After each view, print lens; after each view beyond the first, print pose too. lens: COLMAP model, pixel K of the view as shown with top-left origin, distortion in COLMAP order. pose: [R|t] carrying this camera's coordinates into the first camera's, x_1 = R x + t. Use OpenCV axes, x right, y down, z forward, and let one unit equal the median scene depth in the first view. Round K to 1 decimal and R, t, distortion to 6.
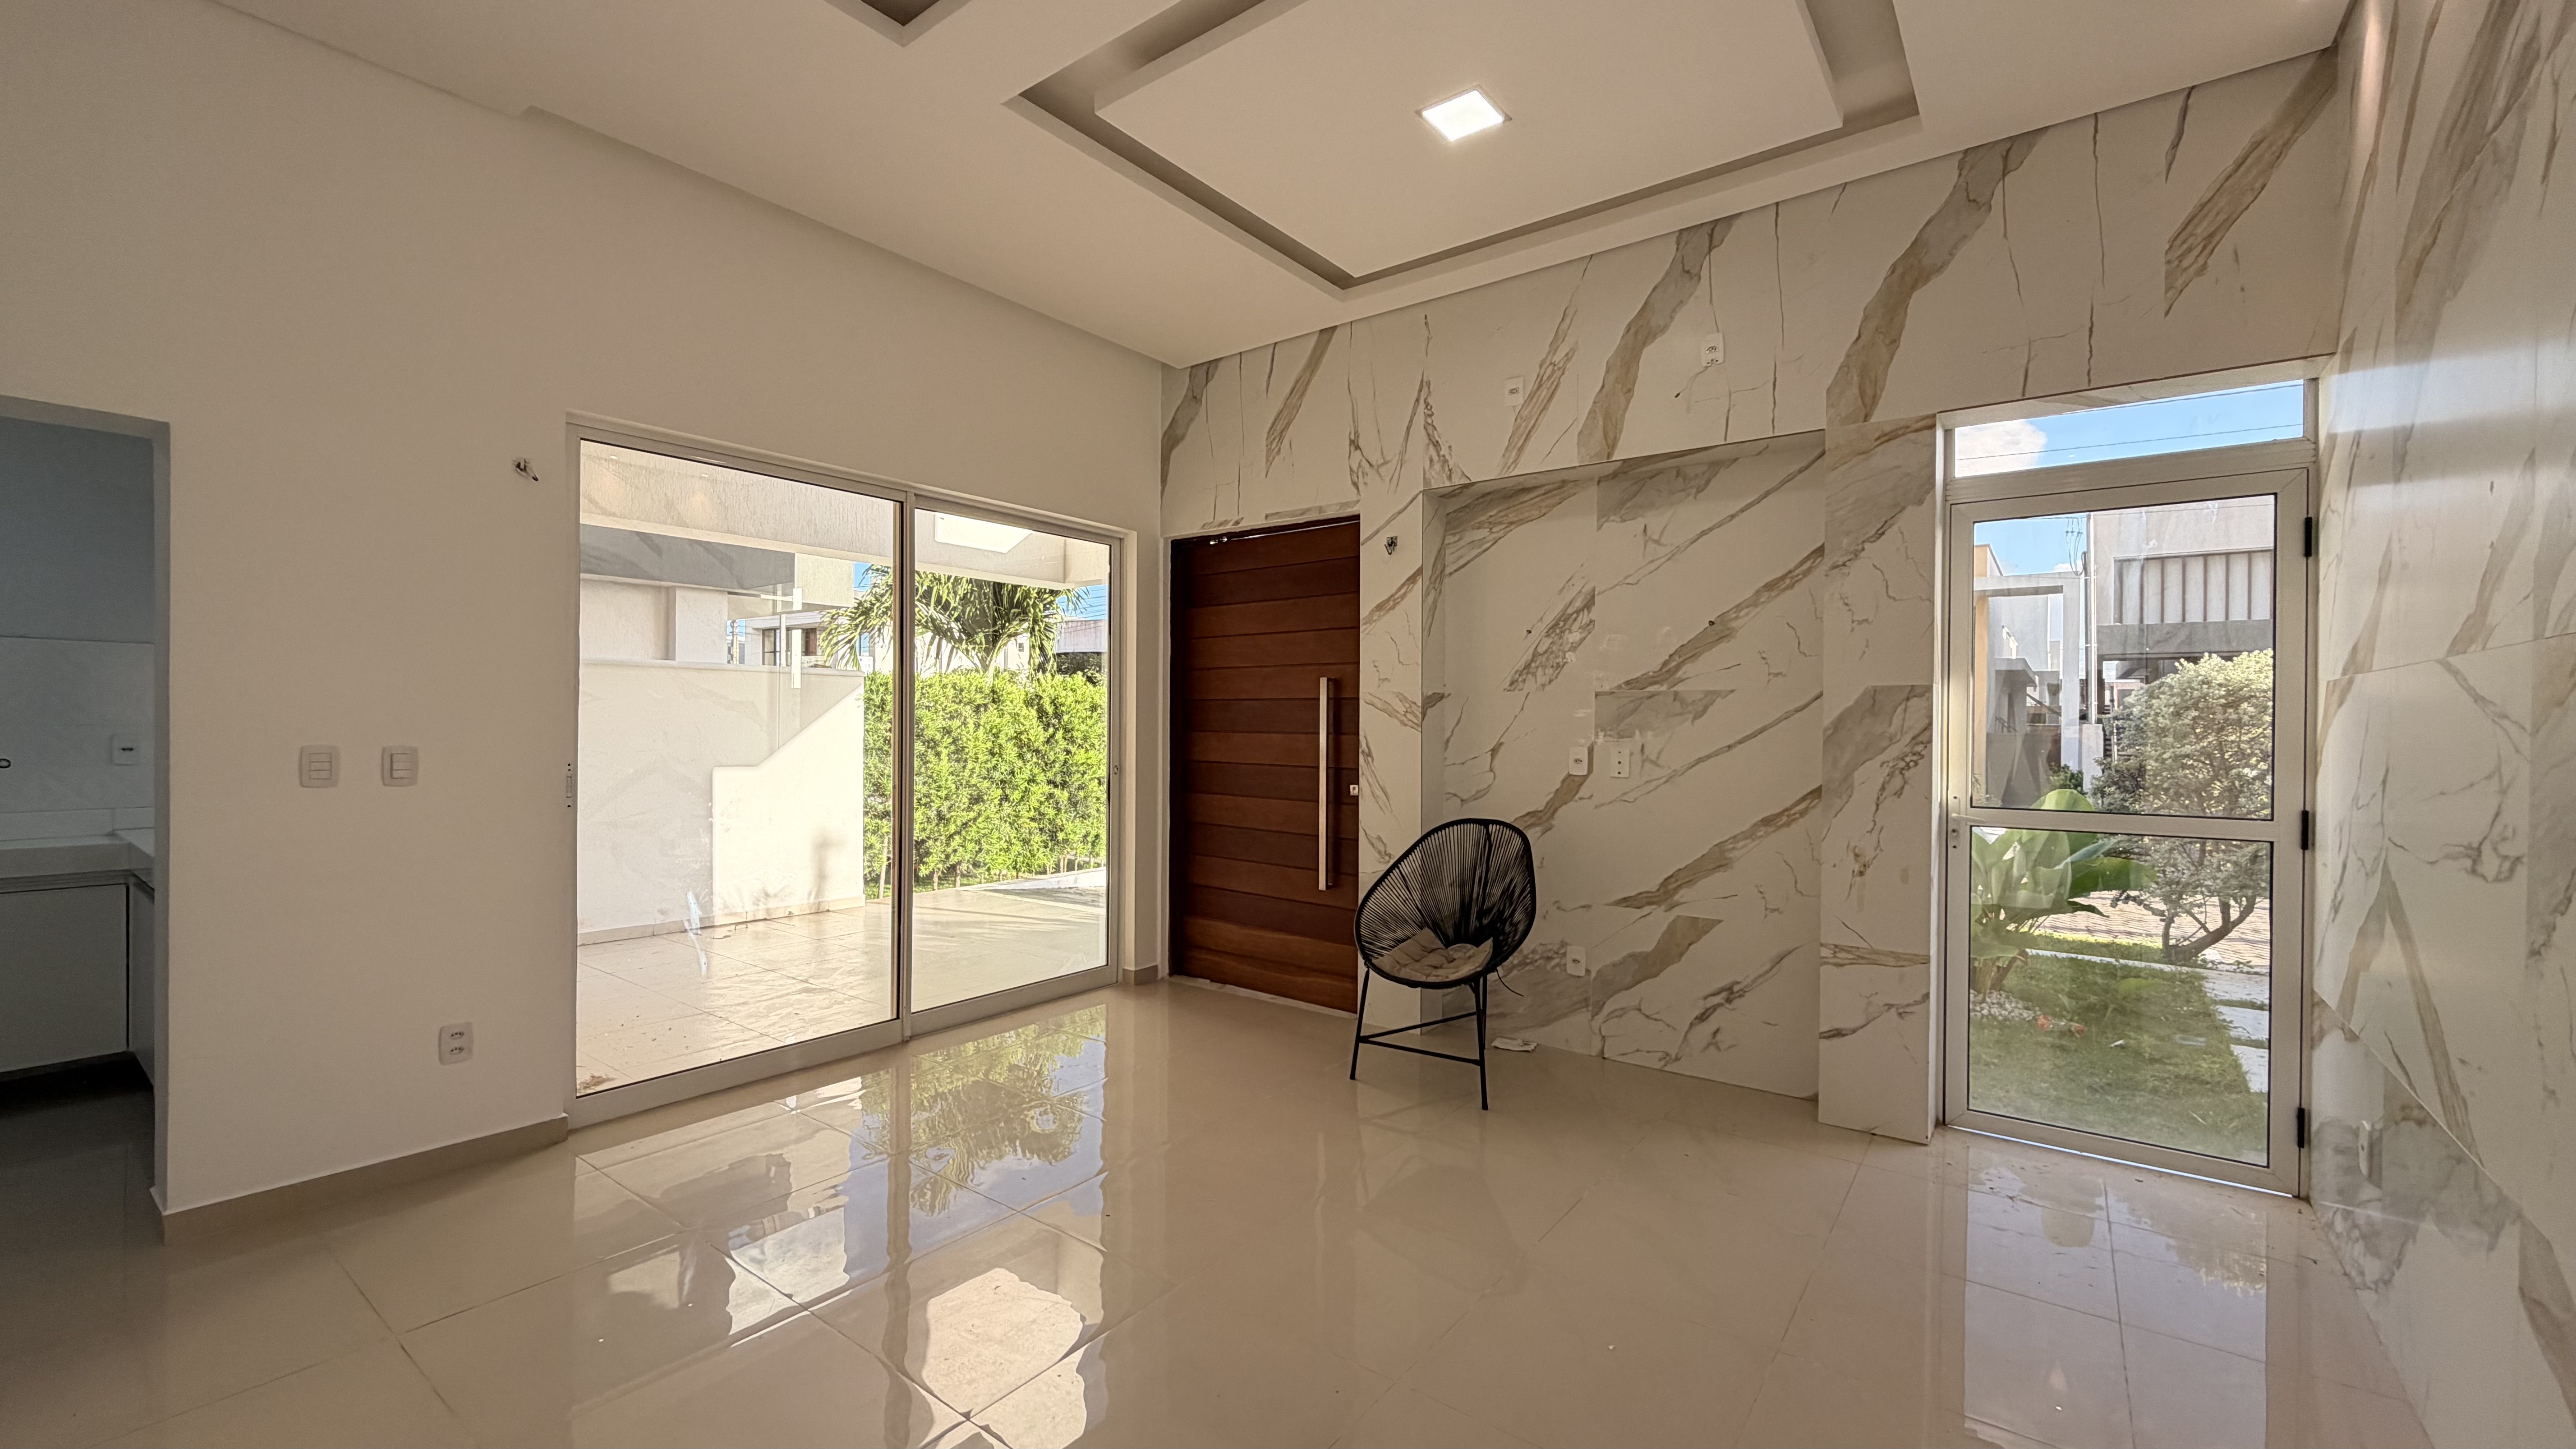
lens RADIAL K [[1022.6, 0, 1288.1], [0, 1022.6, 731.7], [0, 0, 1]] dist [-0.000436, -0.000002]
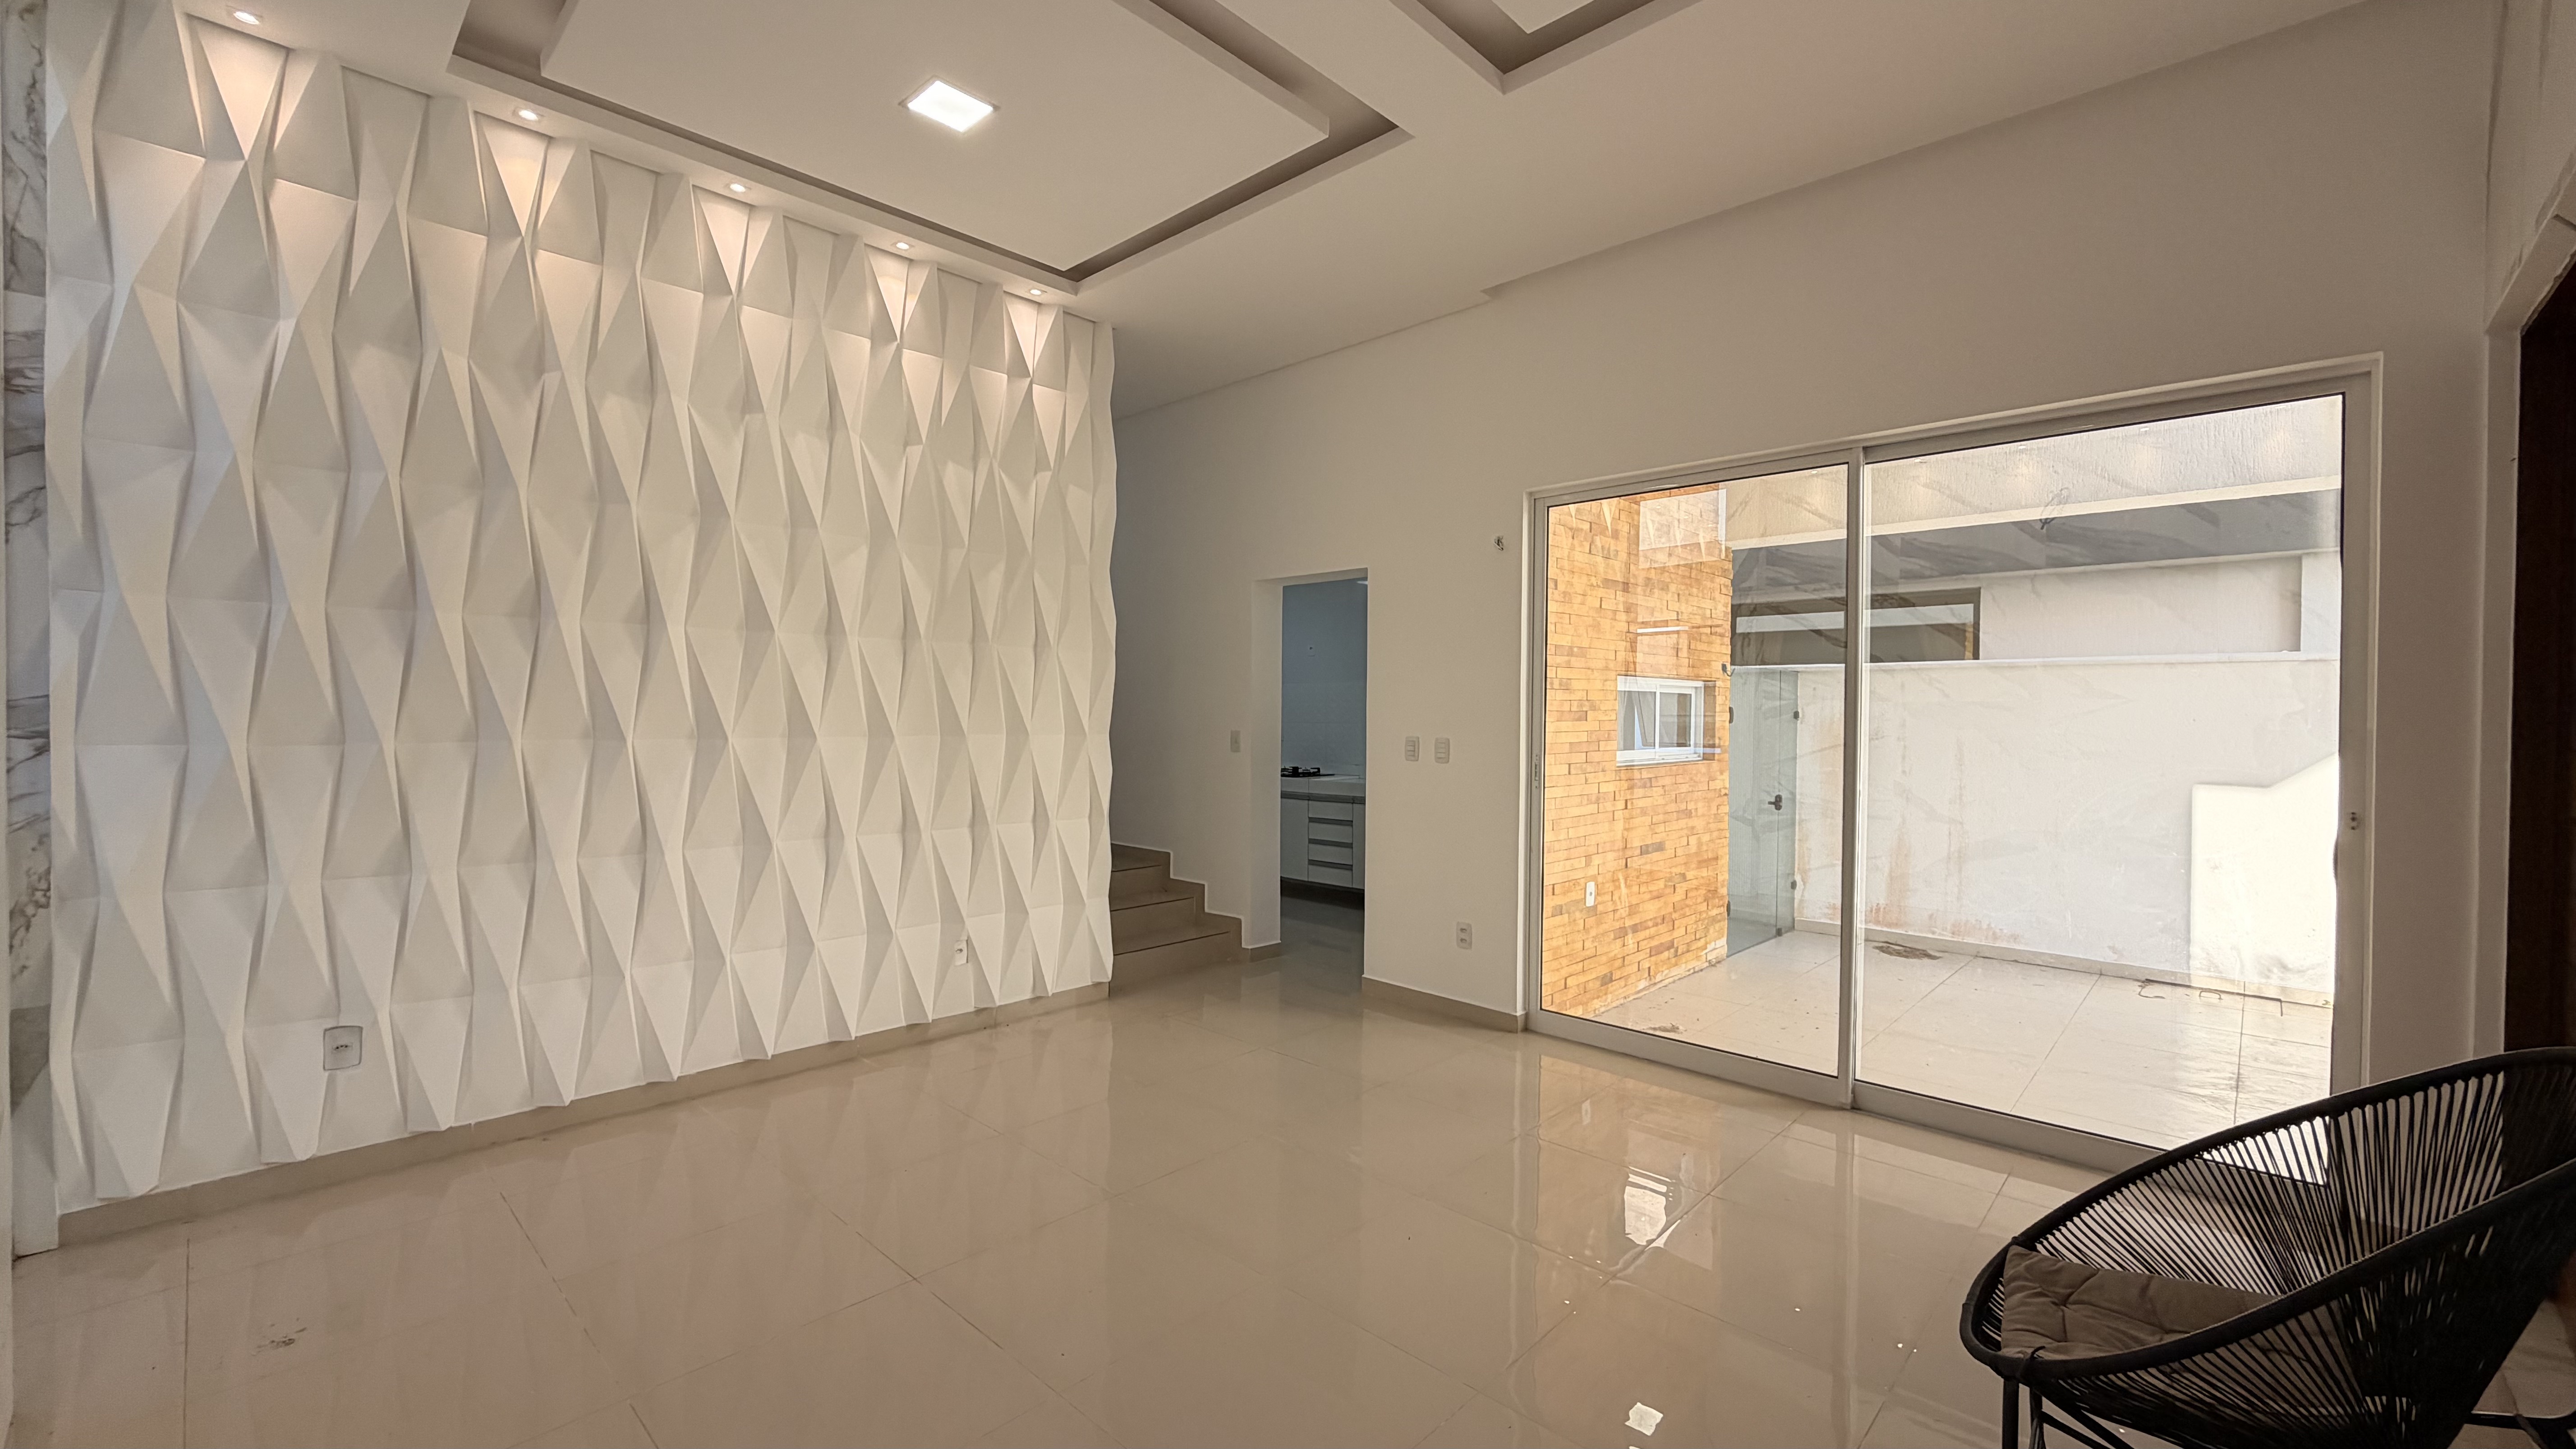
lens RADIAL K [[1040.4, 0, 1319.9], [0, 1040.4, 729.9], [0, 0, 1]] dist [-0.001664, -0.000210]
pose [[-0.109905, 0.004309, -0.993933, 0.688057], [-0.017796, 0.999822, 0.006303, -0.004559], [0.993783, 0.018381, -0.109809, 0.892138]]
